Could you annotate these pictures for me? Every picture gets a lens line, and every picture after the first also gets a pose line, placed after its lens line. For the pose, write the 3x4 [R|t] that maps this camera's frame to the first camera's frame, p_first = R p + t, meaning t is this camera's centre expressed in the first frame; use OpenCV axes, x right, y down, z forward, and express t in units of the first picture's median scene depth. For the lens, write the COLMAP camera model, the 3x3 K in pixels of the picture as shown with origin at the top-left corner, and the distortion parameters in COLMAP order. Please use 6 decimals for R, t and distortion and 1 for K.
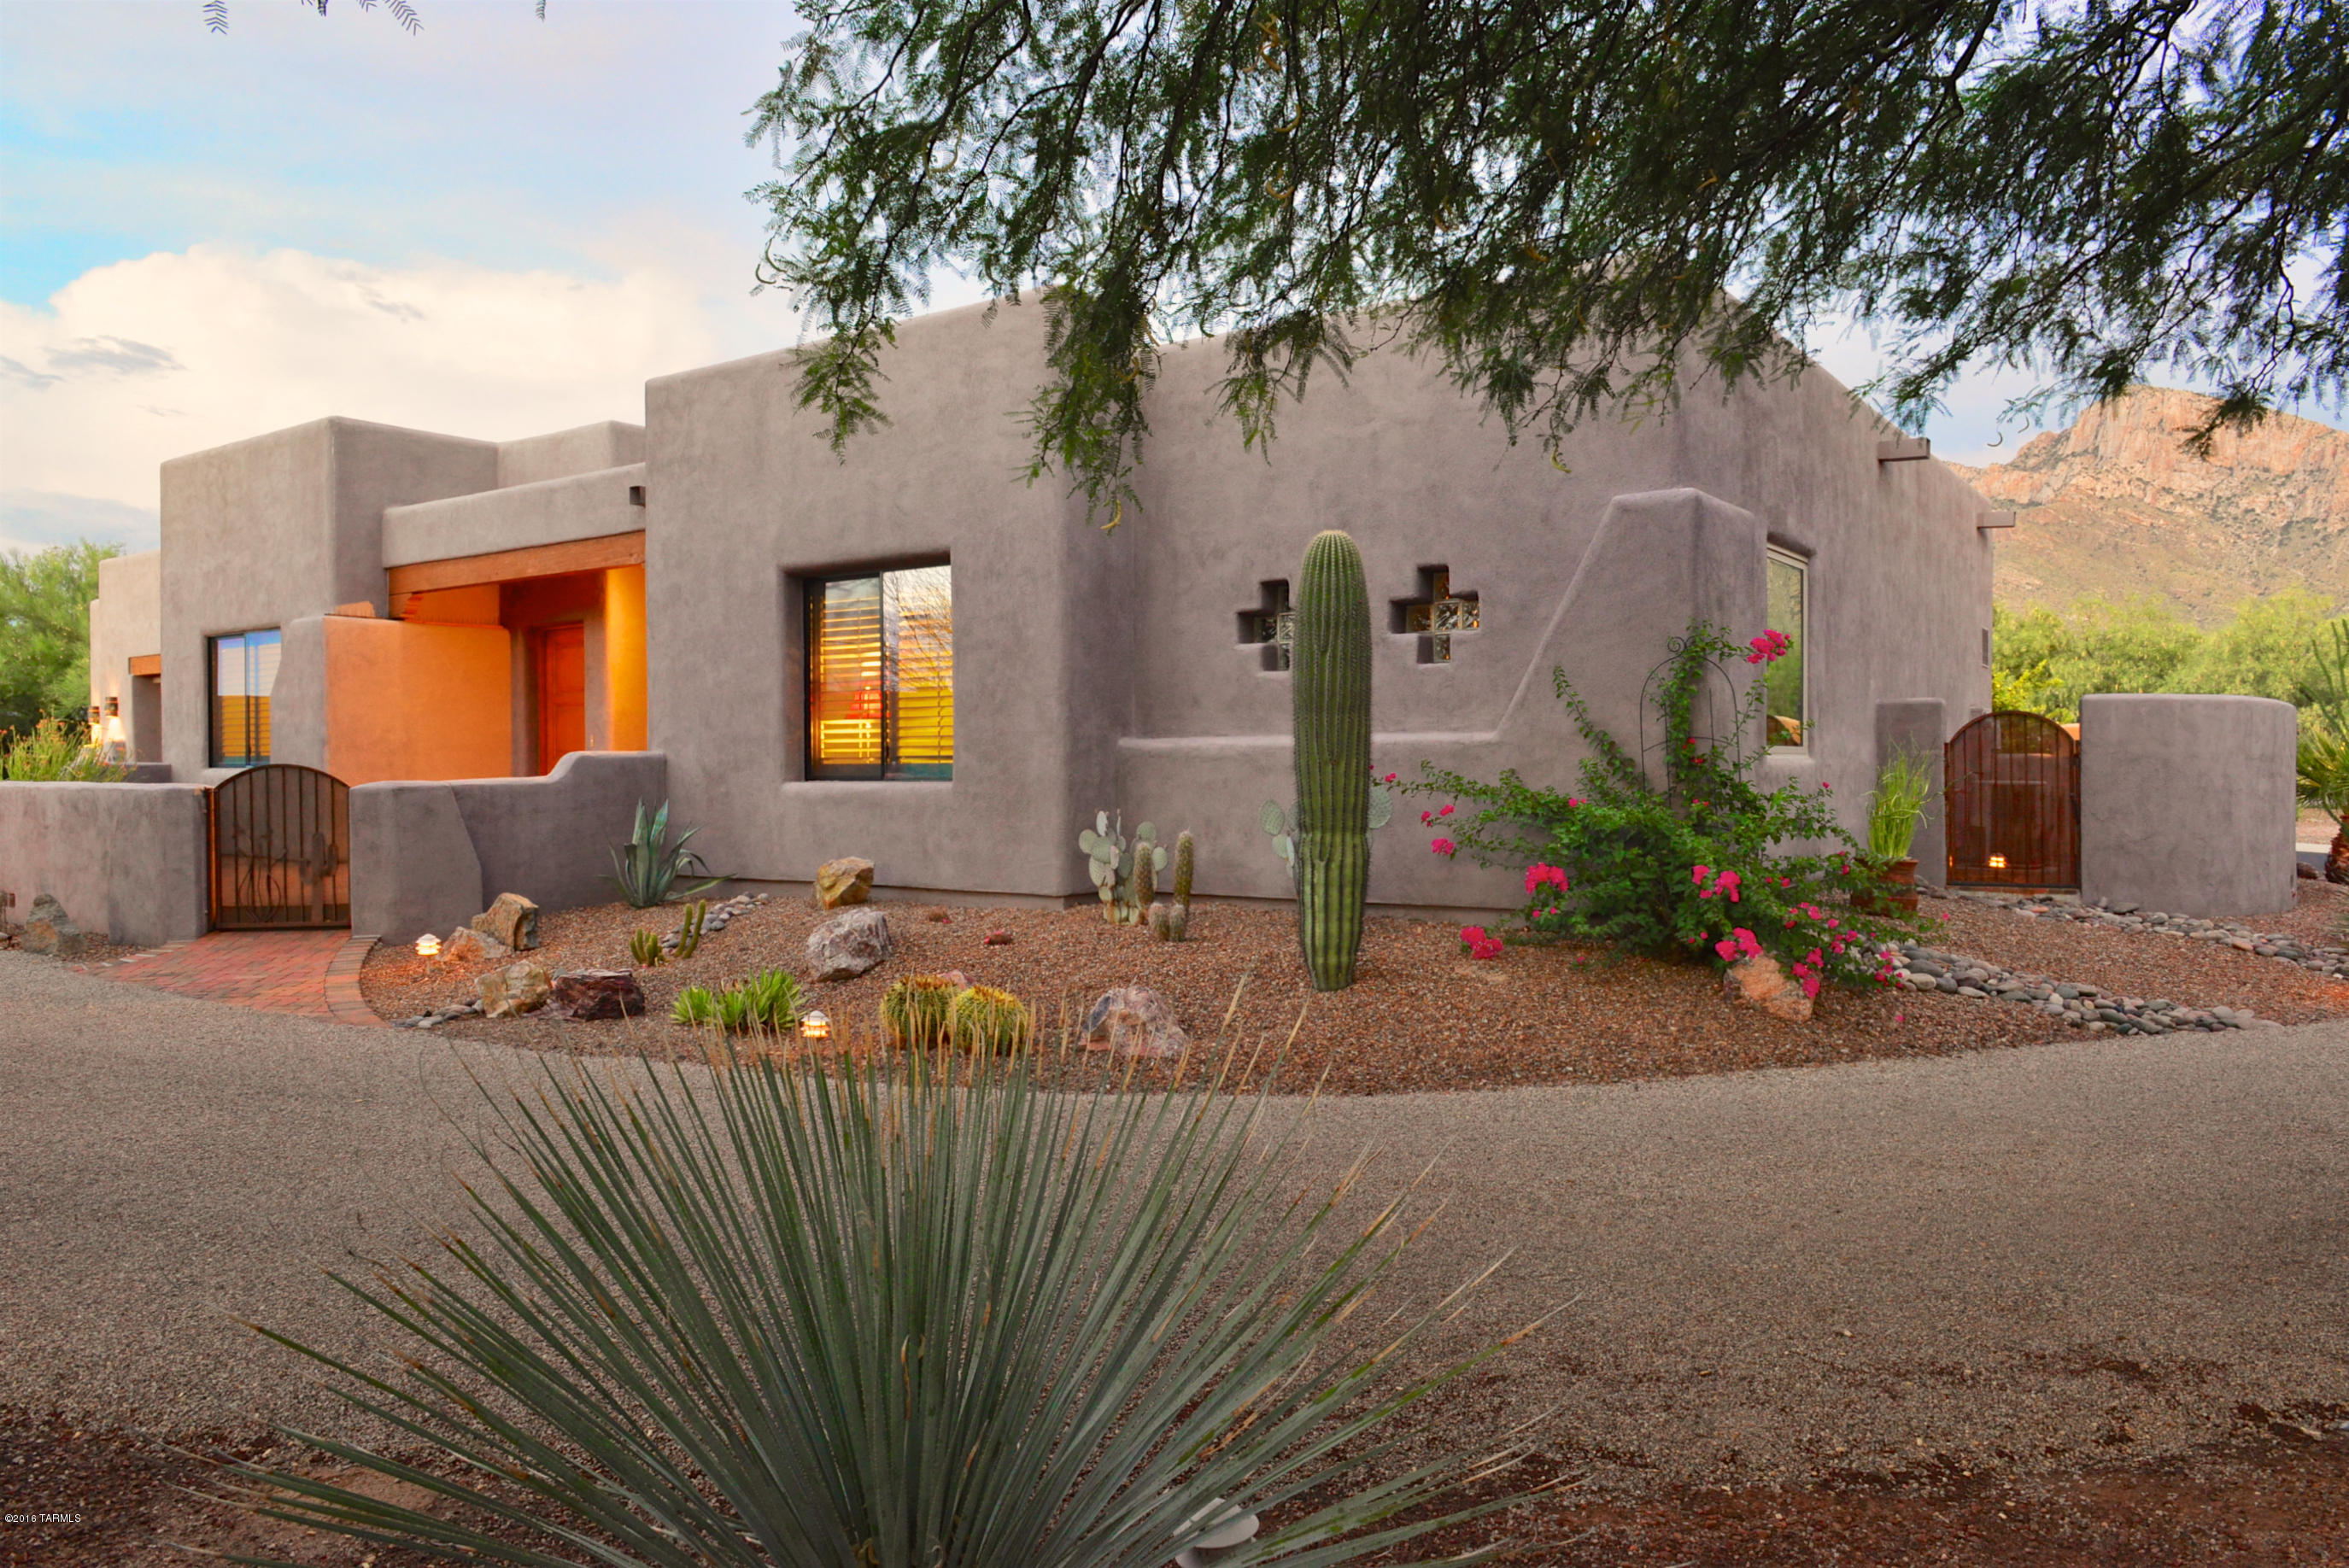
lens RADIAL K [[1635.3, 0, 1191.1], [0, 1635.3, 787.9], [0, 0, 1]] dist [-0.007575, -0.015752]
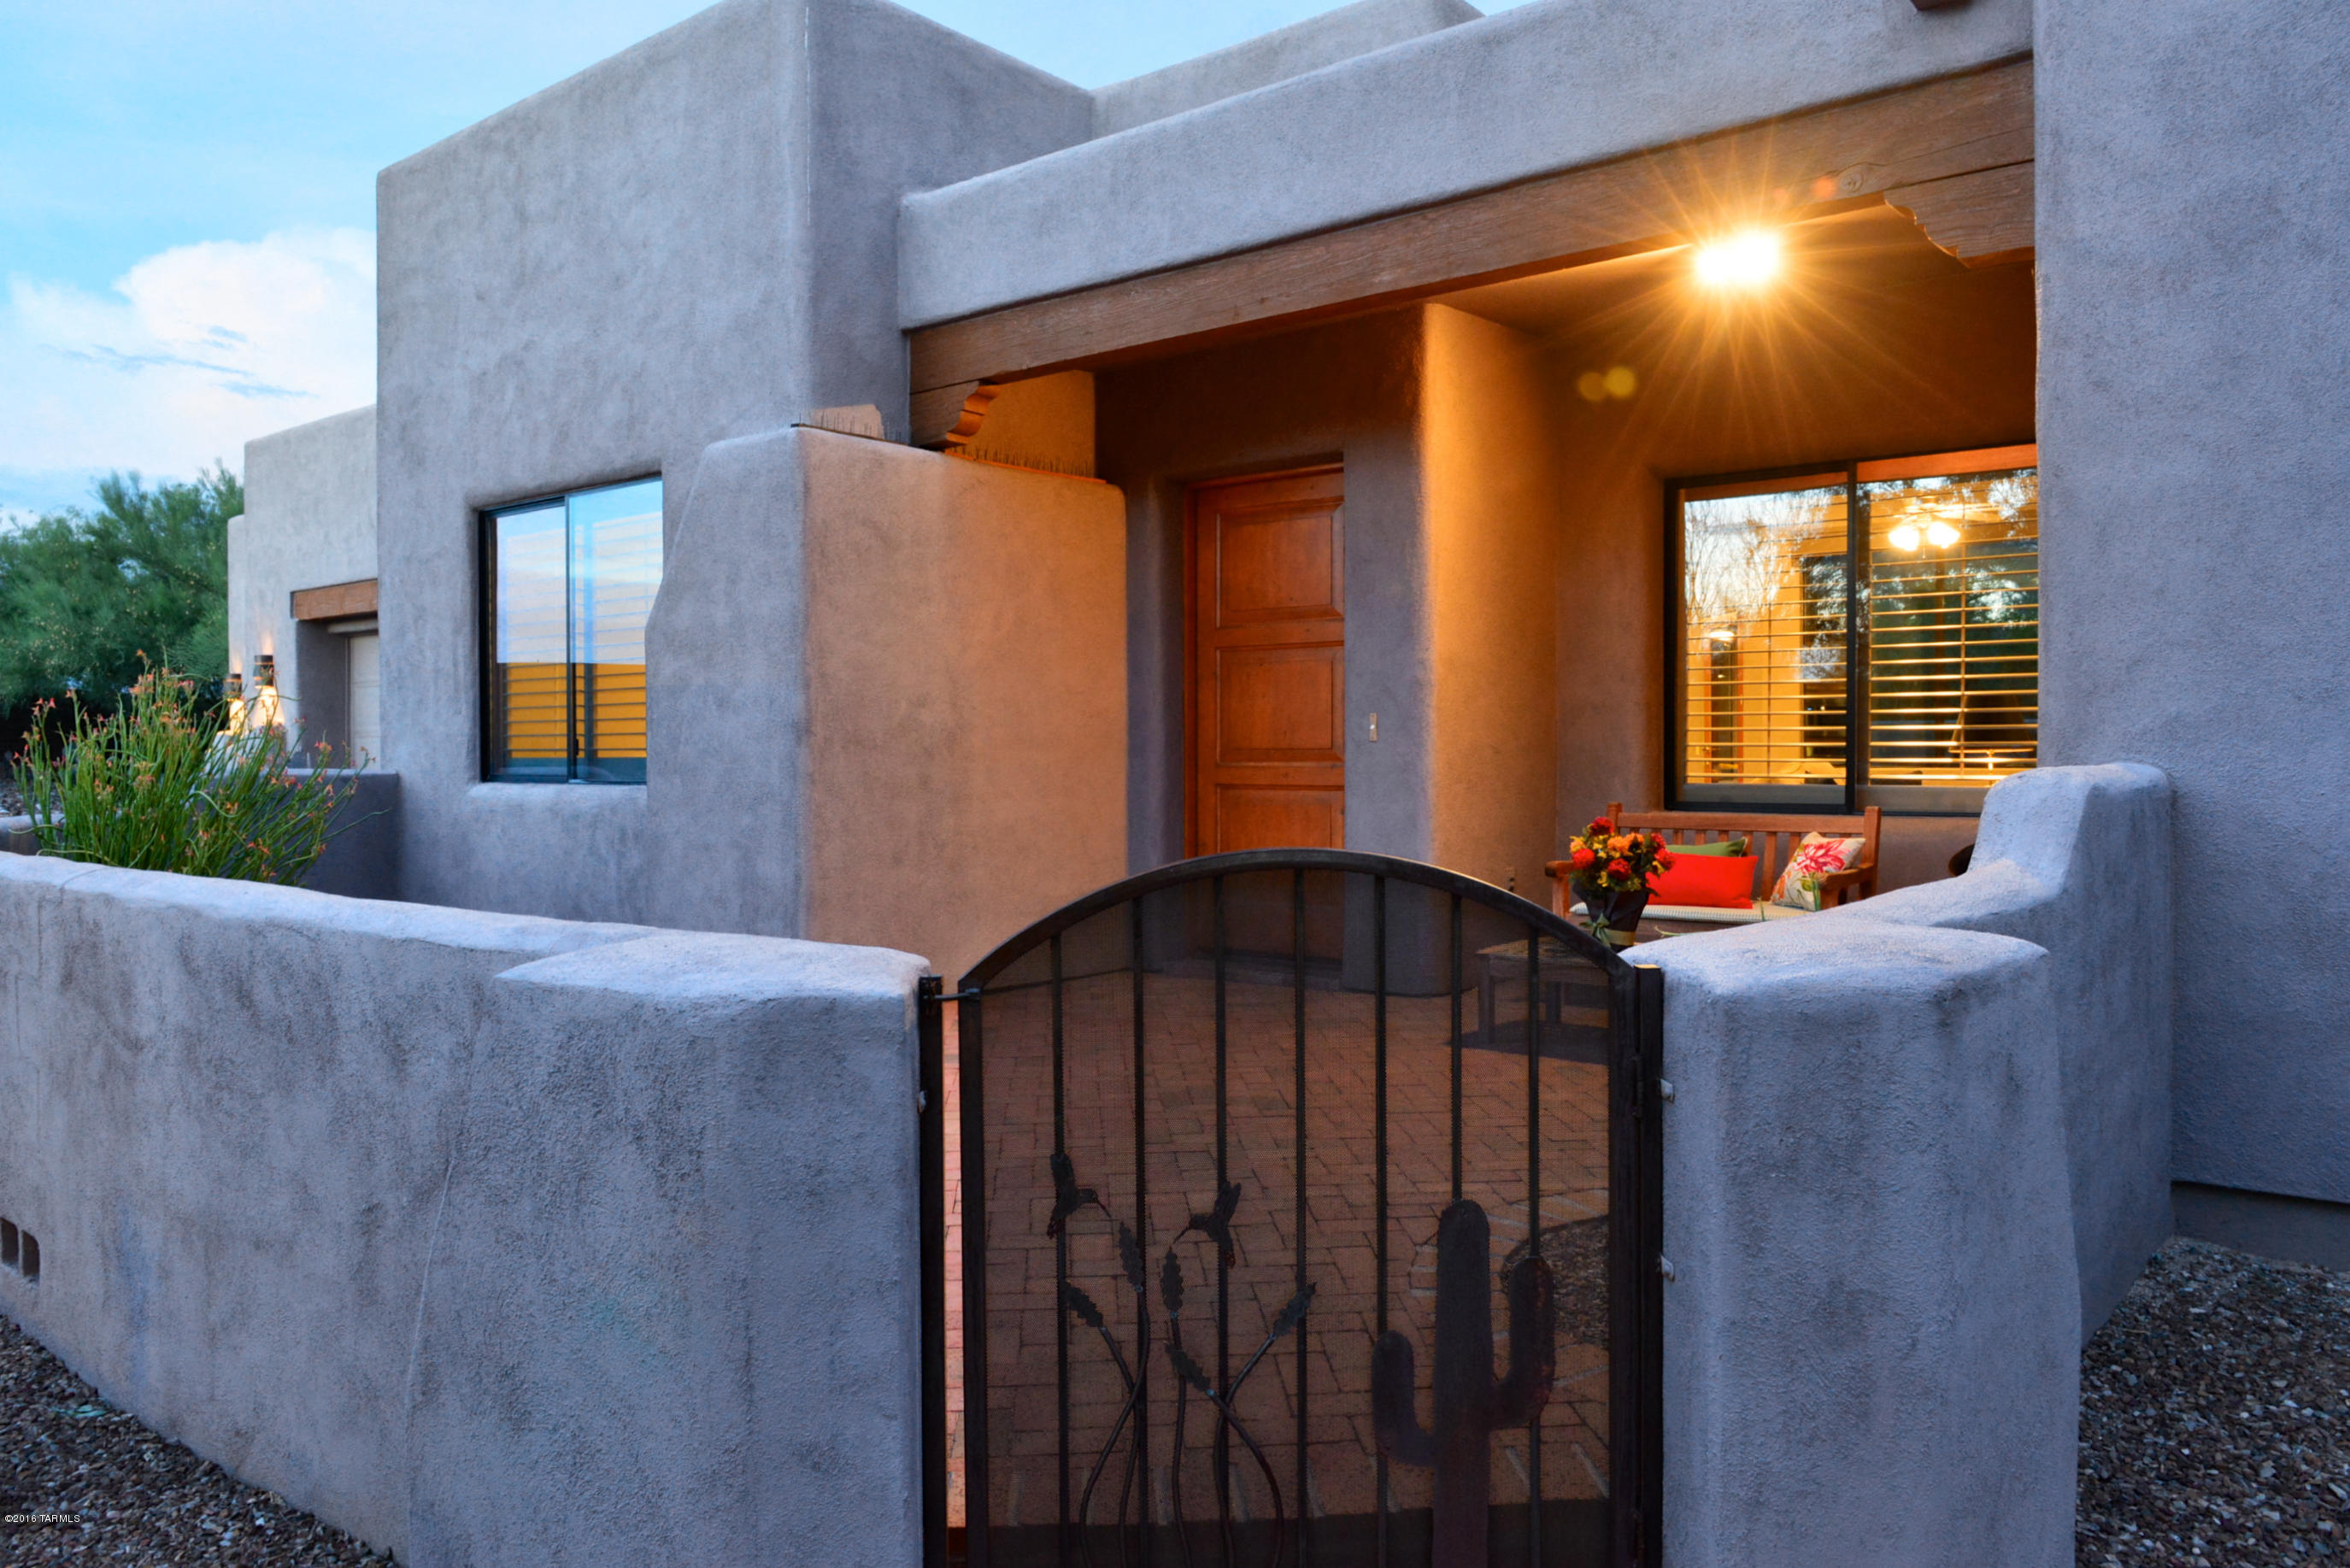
lens RADIAL K [[1618.1, 0, 1186.3], [0, 1618.1, 783.1], [0, 0, 1]] dist [-0.007376, -0.010985]
pose [[0.998504, 0.003624, -0.054557, -0.374744], [-0.003360, 0.999982, 0.004916, -0.015296], [0.054574, -0.004725, 0.998499, 0.542282]]
